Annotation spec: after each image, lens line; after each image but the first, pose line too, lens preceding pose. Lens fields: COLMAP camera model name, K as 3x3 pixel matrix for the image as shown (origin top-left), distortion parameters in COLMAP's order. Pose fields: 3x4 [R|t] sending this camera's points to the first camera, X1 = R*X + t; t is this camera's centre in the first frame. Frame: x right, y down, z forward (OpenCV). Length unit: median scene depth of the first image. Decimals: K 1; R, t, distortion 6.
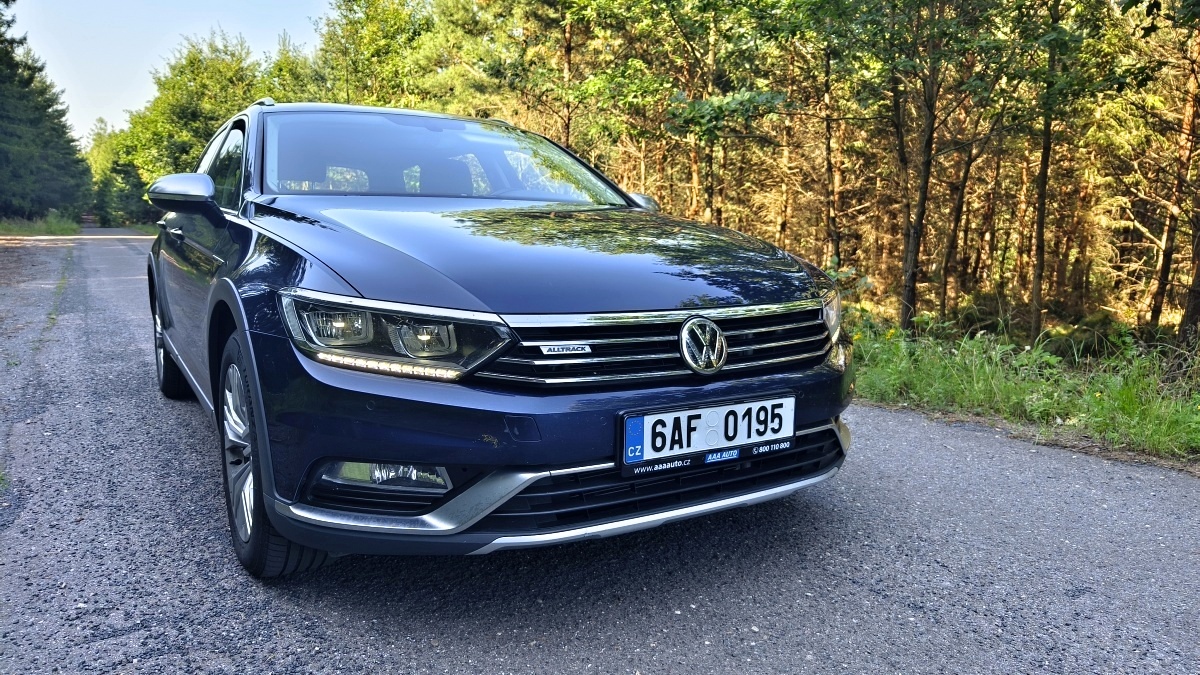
lens RADIAL K [[814.2, 0, 617.0], [0, 814.2, 335.2], [0, 0, 1]] dist [0.029751, -0.004160]
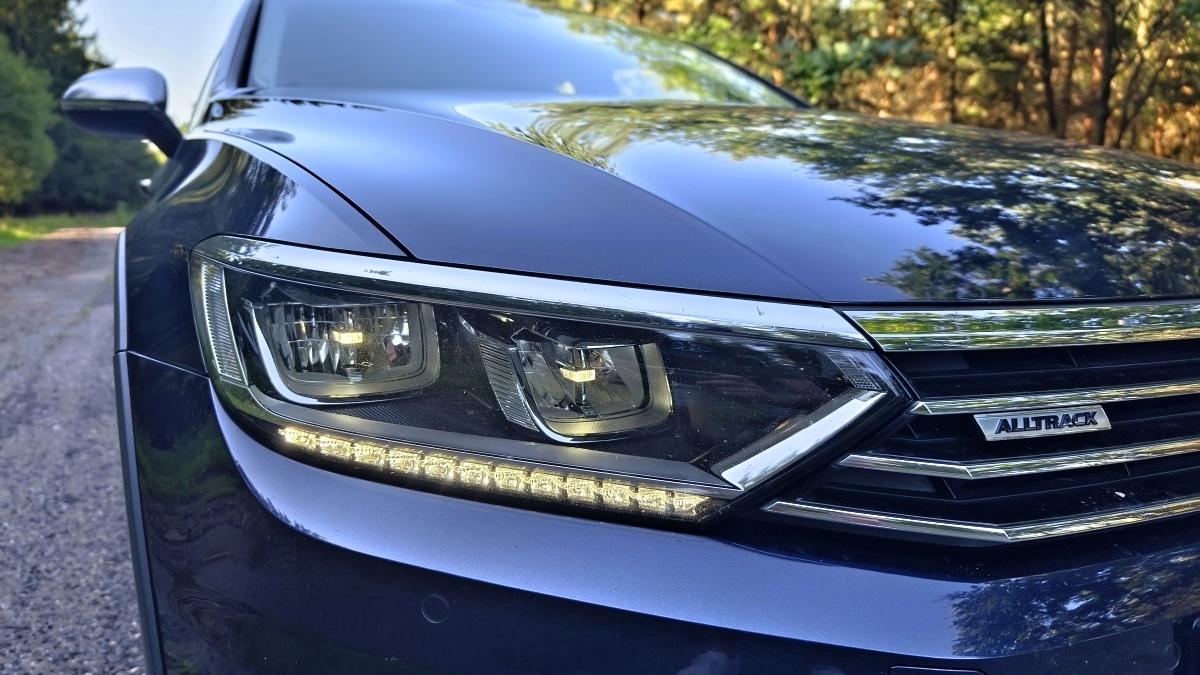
lens RADIAL K [[815.5, 0, 600.0], [0, 815.5, 337.5], [0, 0, 1]] dist [-0.004720, 0.000083]
pose [[0.996672, 0.001604, -0.081503, -0.199600], [-0.000461, 0.999901, 0.014043, -0.018627], [0.081517, -0.013959, 0.996574, 0.650135]]
